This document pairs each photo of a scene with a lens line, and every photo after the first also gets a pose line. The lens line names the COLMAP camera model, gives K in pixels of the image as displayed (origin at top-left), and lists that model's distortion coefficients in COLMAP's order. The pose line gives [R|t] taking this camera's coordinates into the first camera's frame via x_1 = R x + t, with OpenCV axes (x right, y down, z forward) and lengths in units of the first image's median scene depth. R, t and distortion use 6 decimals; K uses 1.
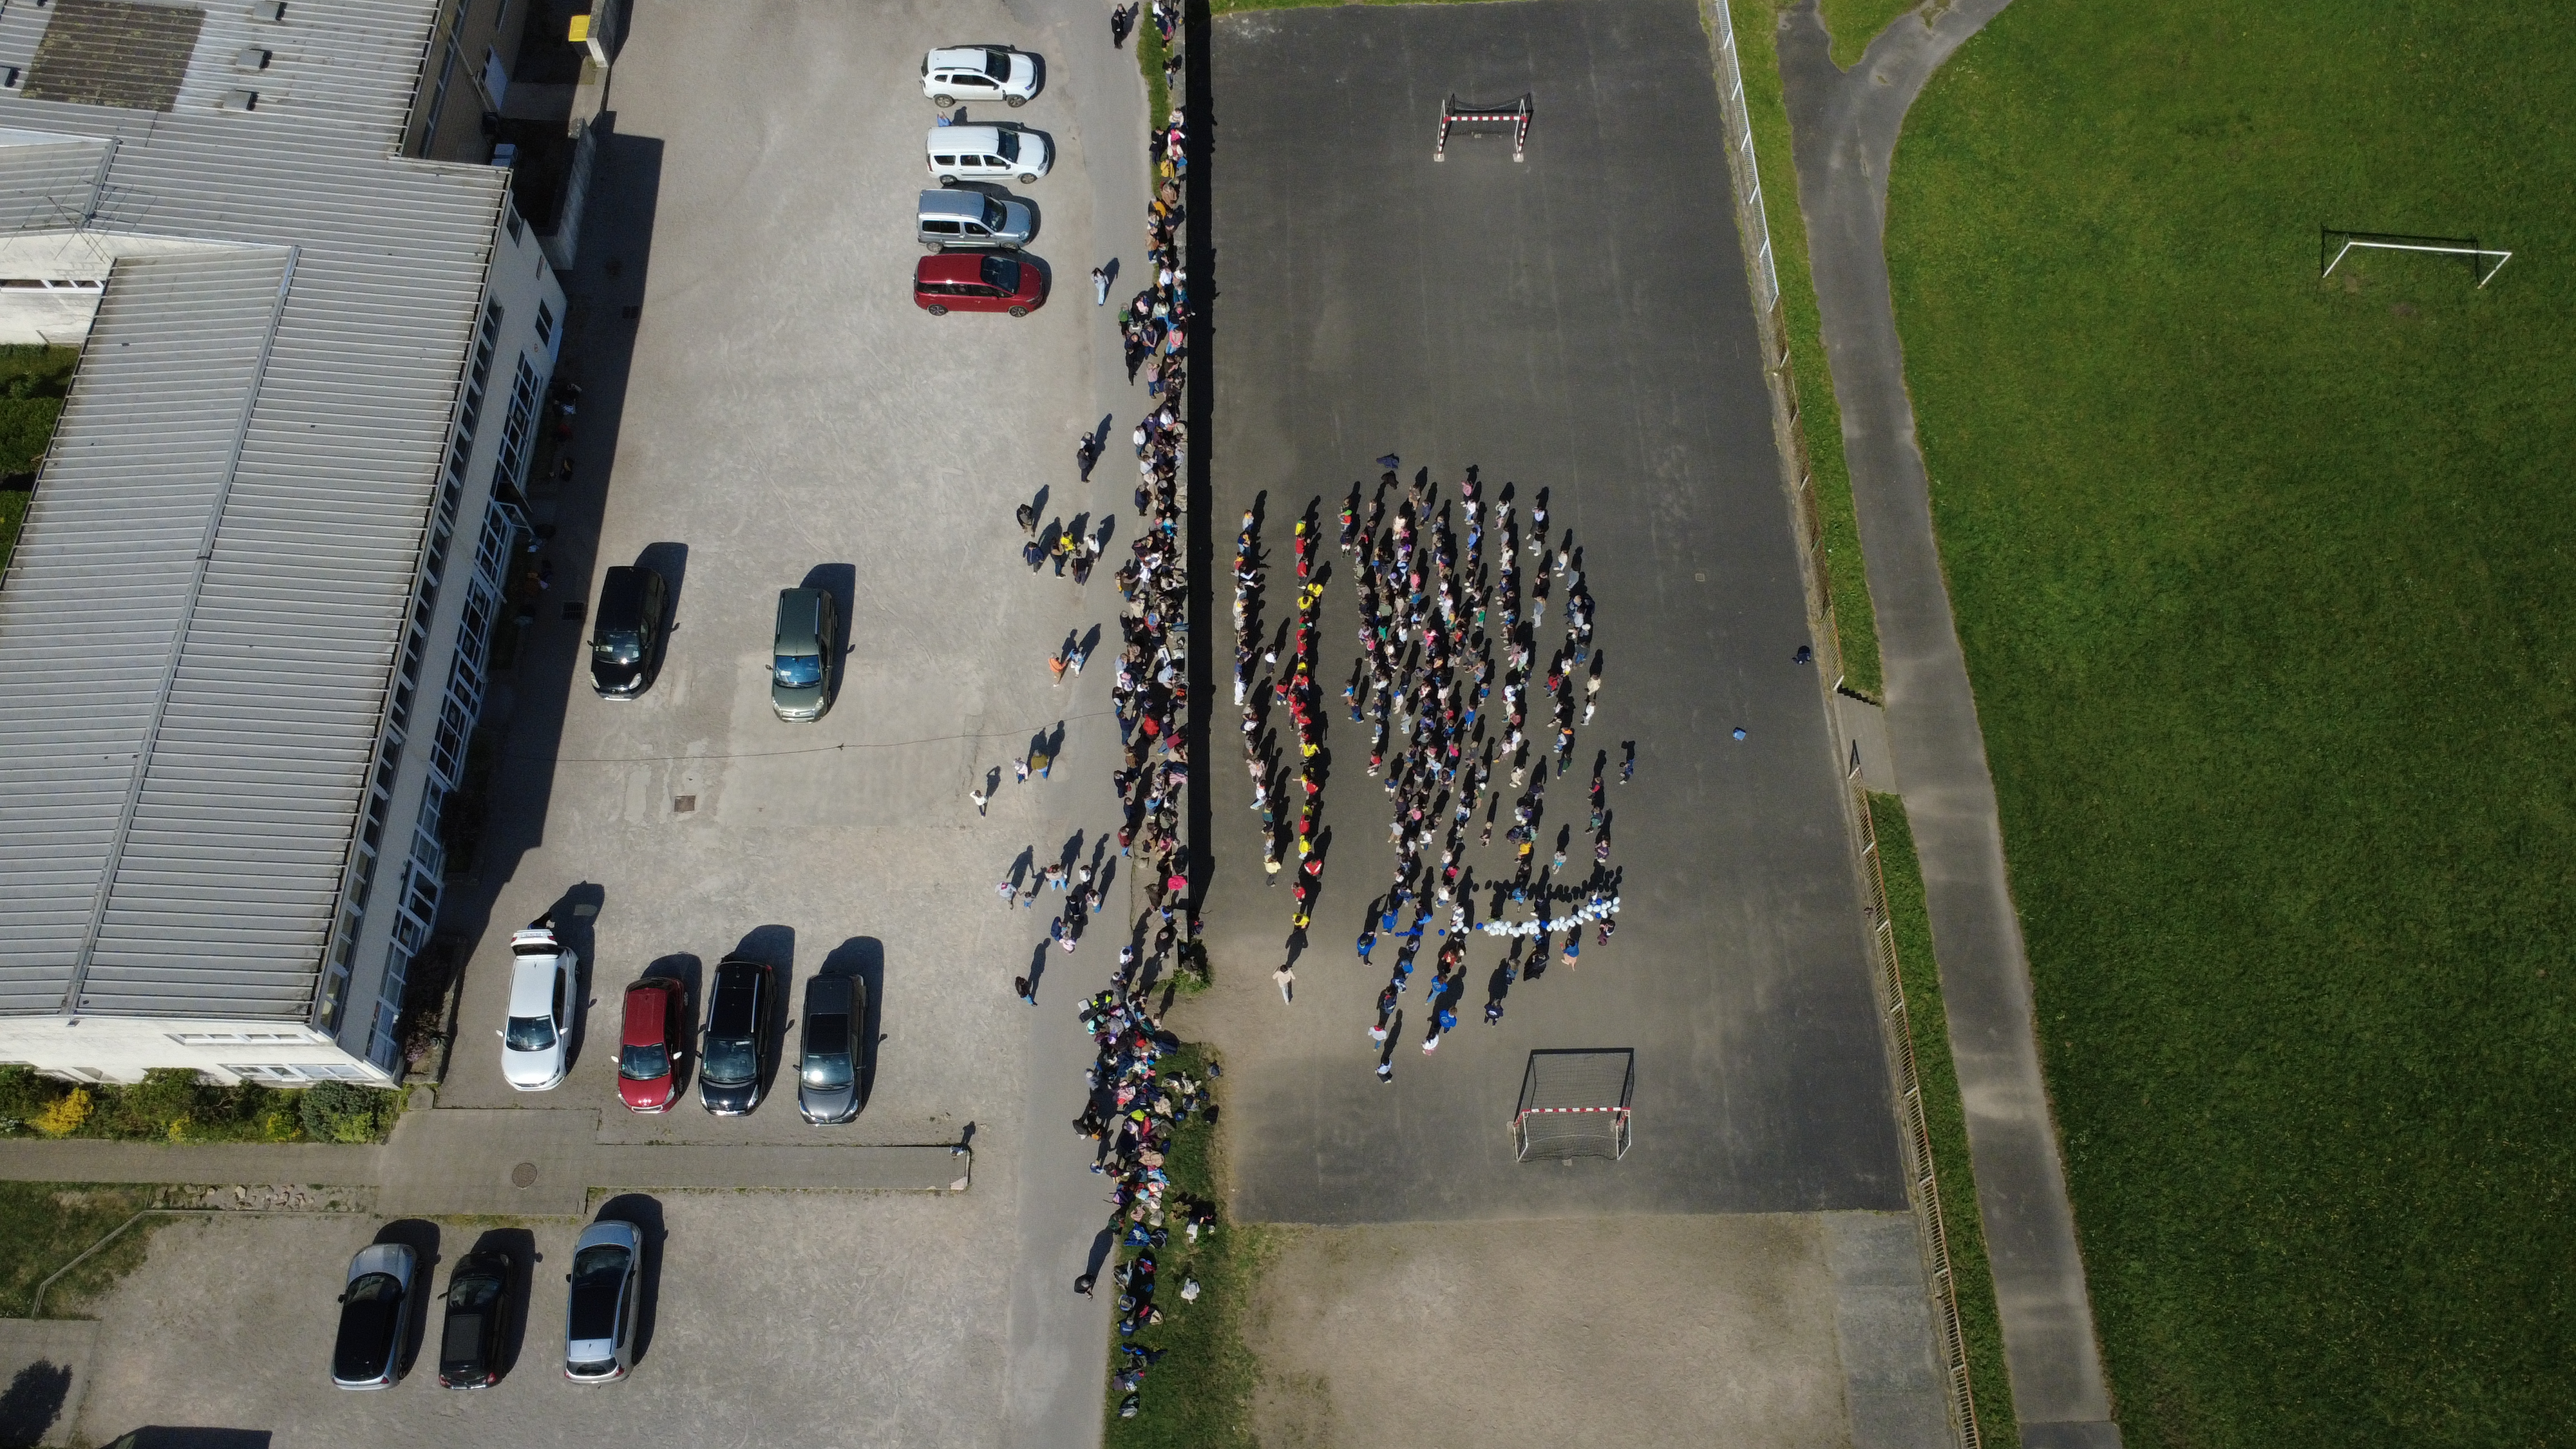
lens RADIAL K [[1871.8, 0, 1276.7], [0, 1871.8, 727.5], [0, 0, 1]] dist [-0.000124, 0.006244]
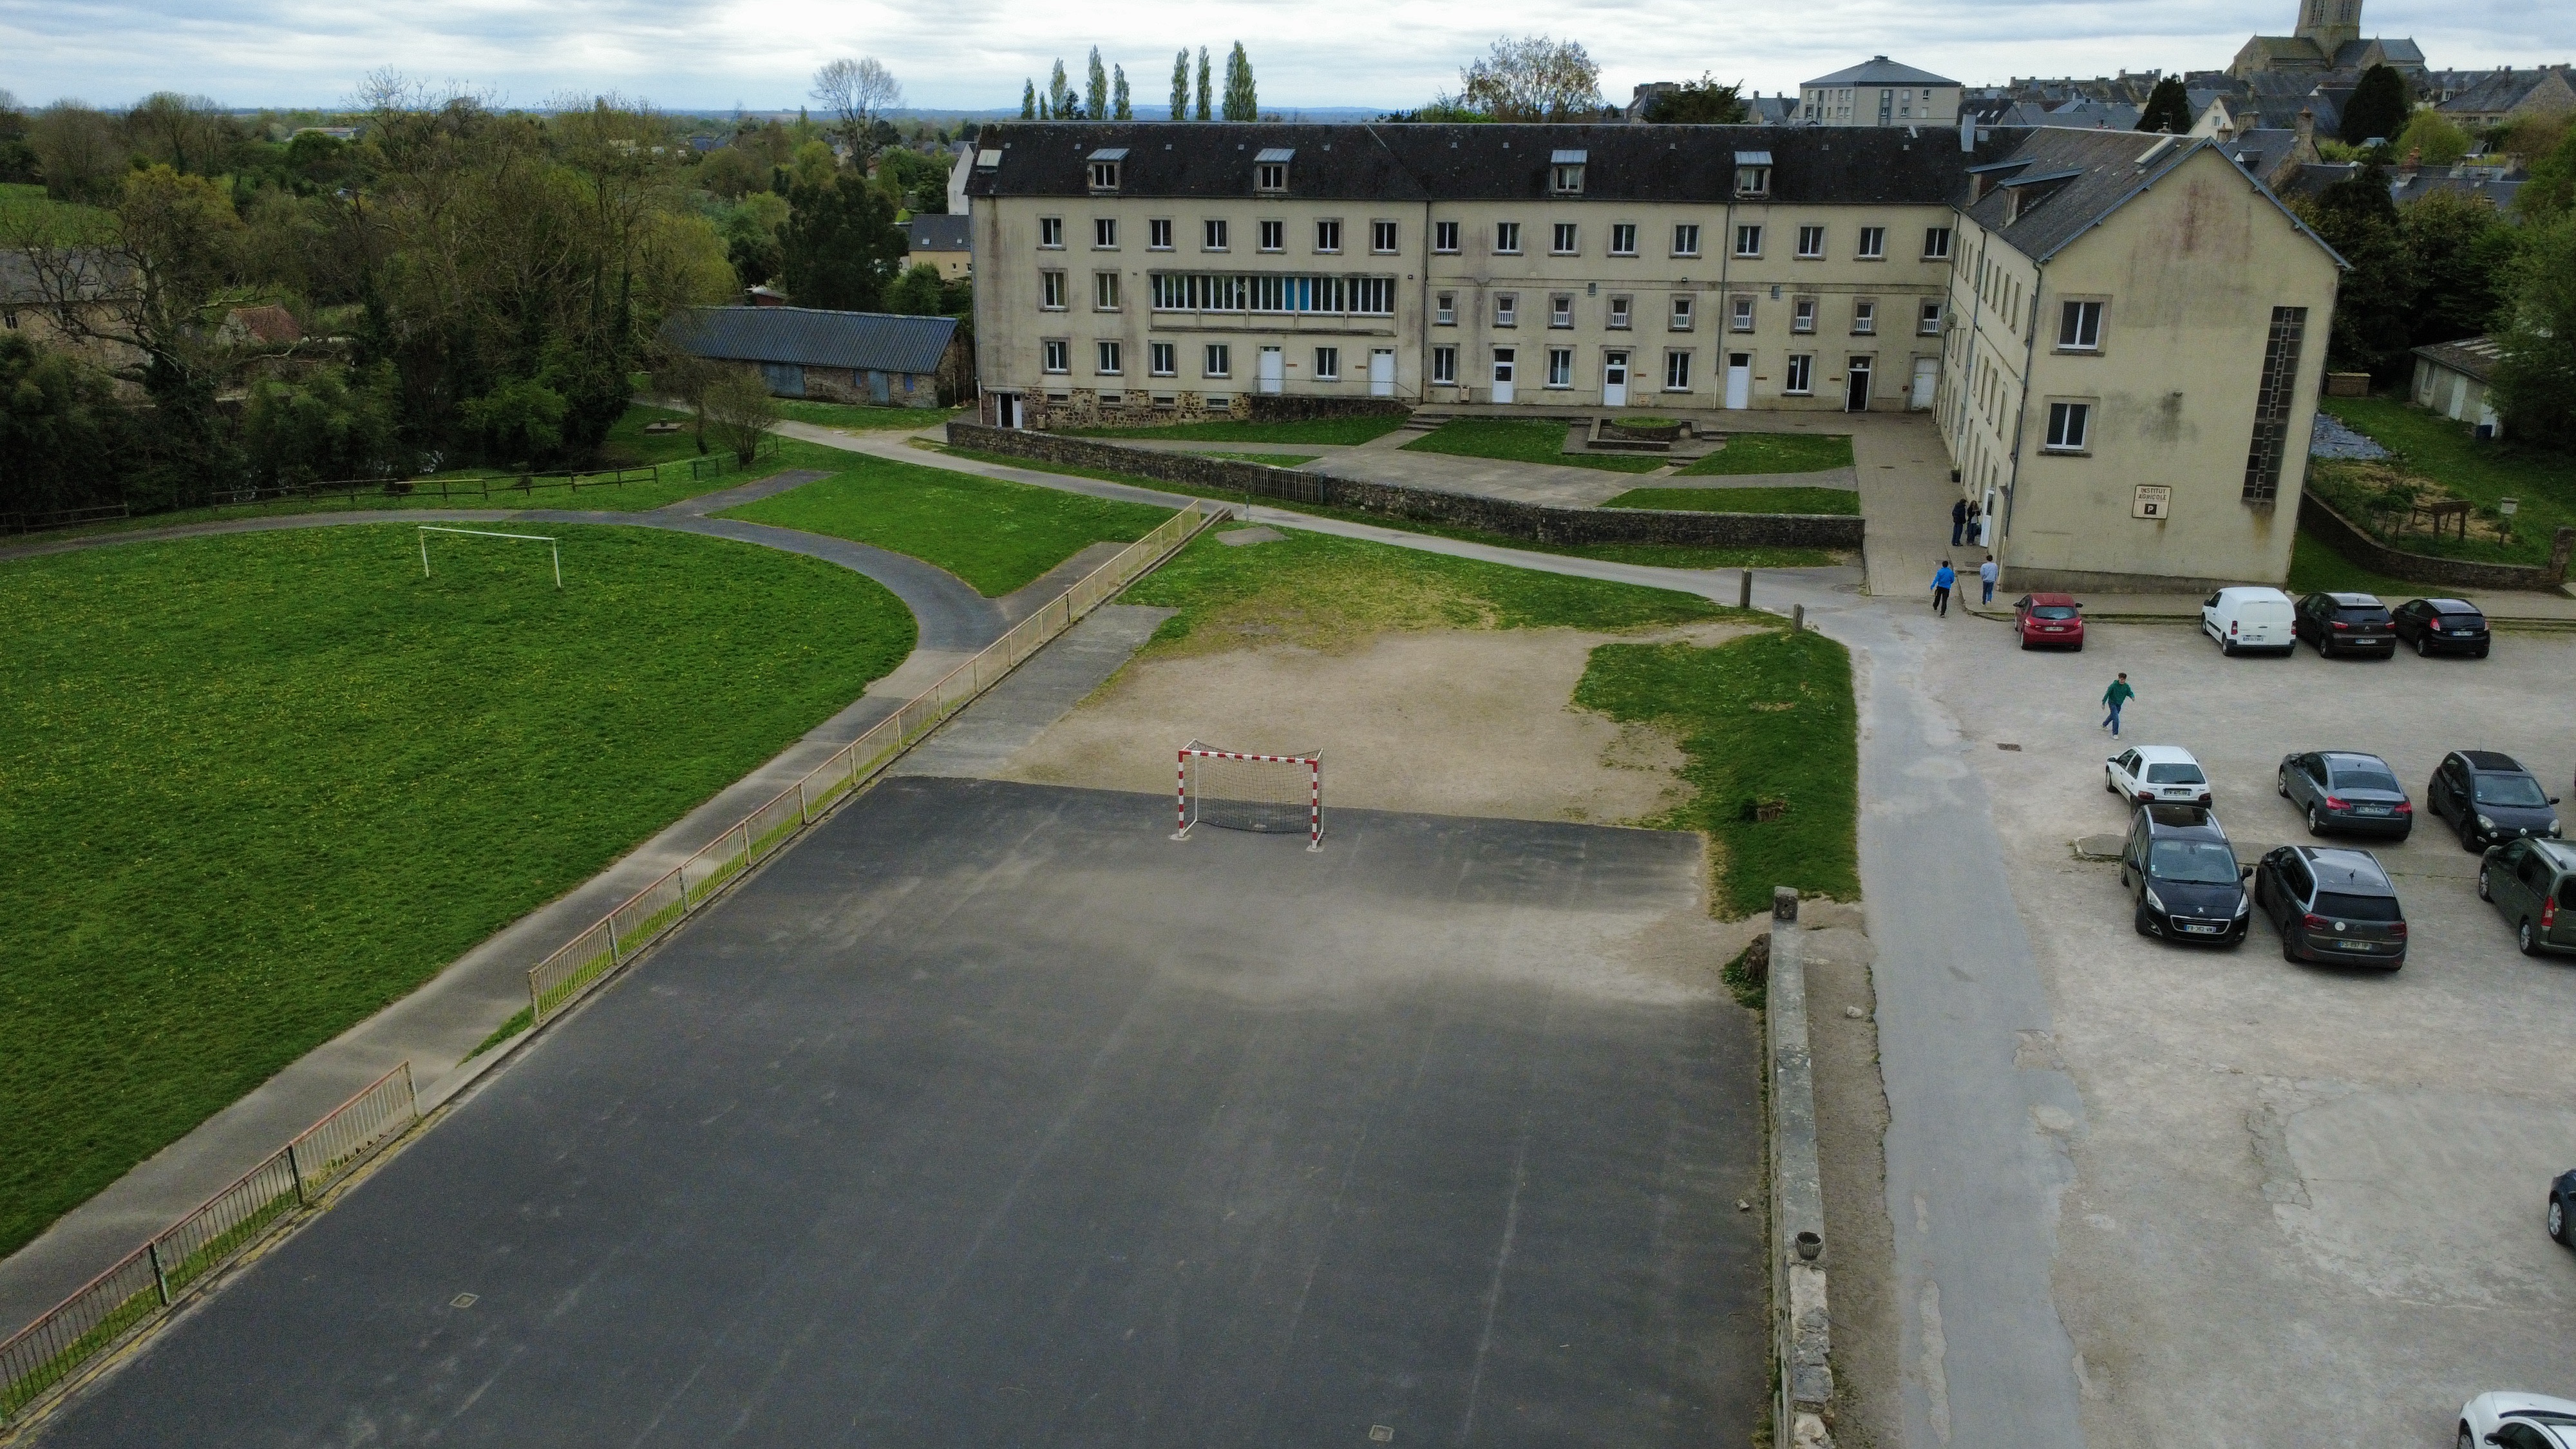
lens RADIAL K [[1871.8, 0, 1279.3], [0, 1871.8, 717.3], [0, 0, 1]] dist [-0.000124, 0.006244]
pose [[-0.967852, -0.098154, 0.231580, -0.025264], [0.215326, 0.152504, 0.964561, -0.471460], [-0.129992, 0.983417, -0.126466, 0.947275]]
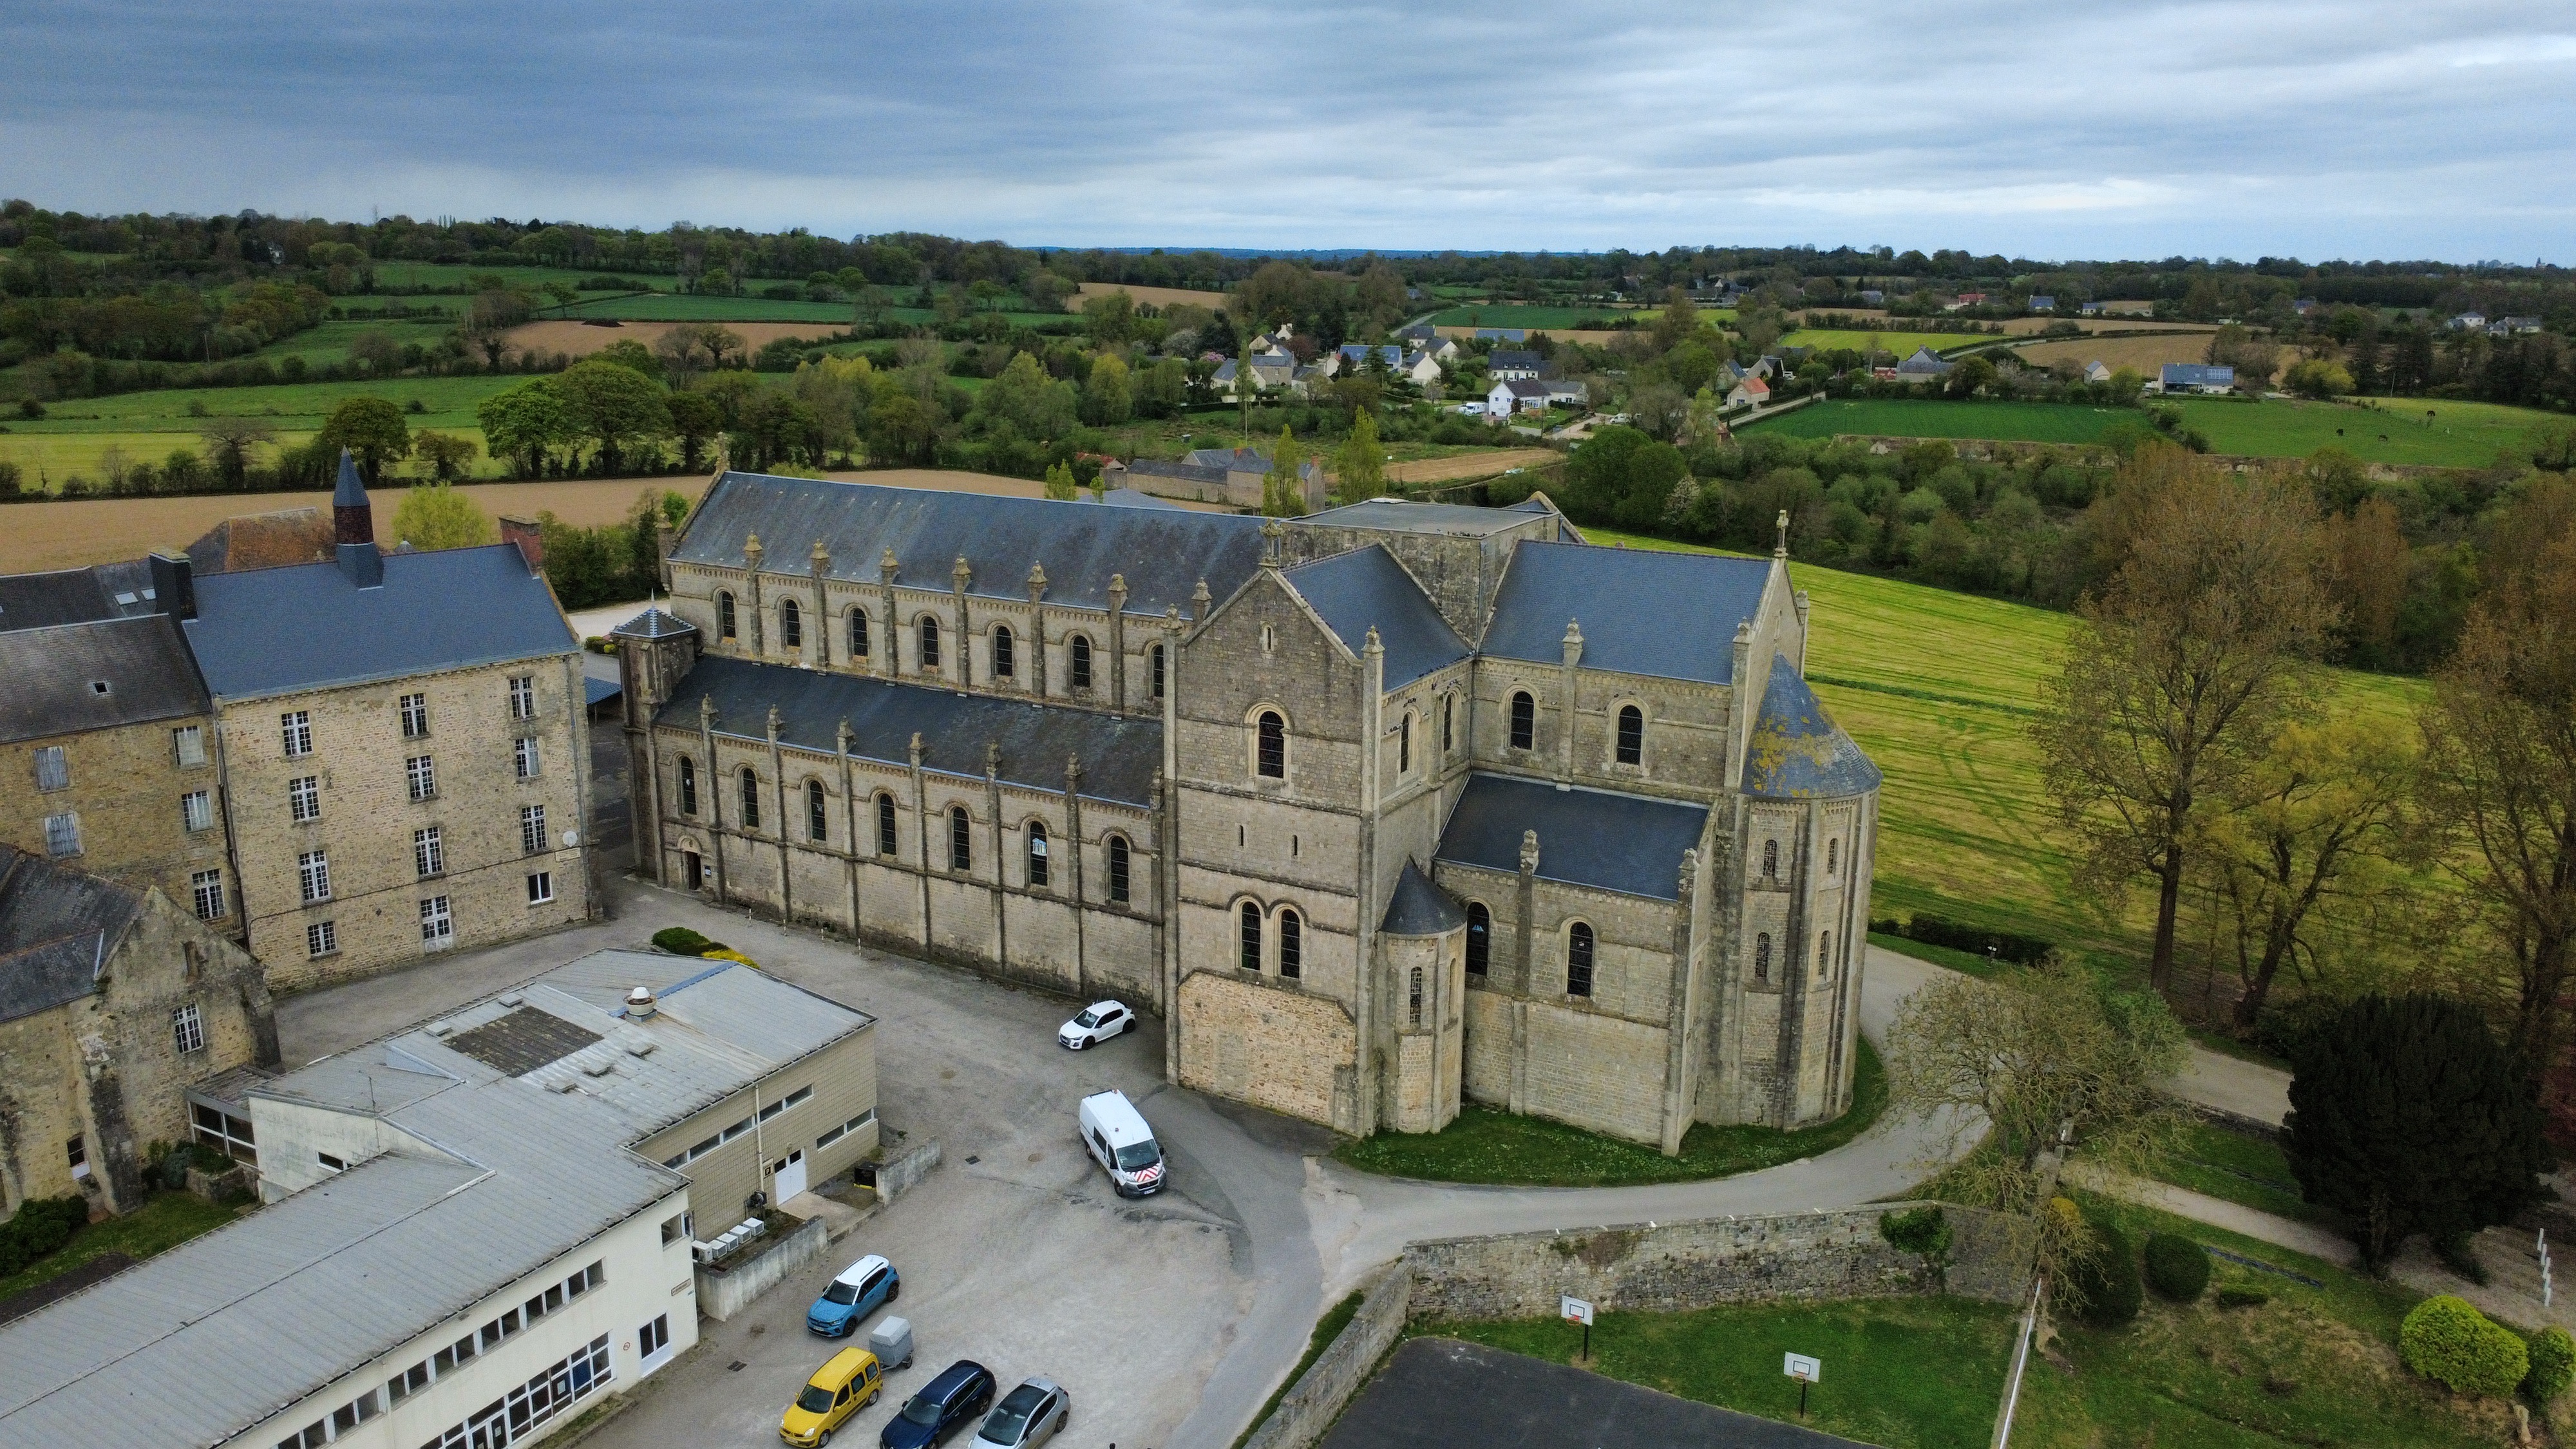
lens RADIAL K [[1871.8, 0, 1287.8], [0, 1871.8, 728.2], [0, 0, 1]] dist [-0.000124, 0.006244]
pose [[0.878426, 0.107578, -0.465612, 0.388260], [-0.425632, 0.619109, -0.659956, 0.118673], [0.217268, 0.777902, 0.589630, 0.204429]]
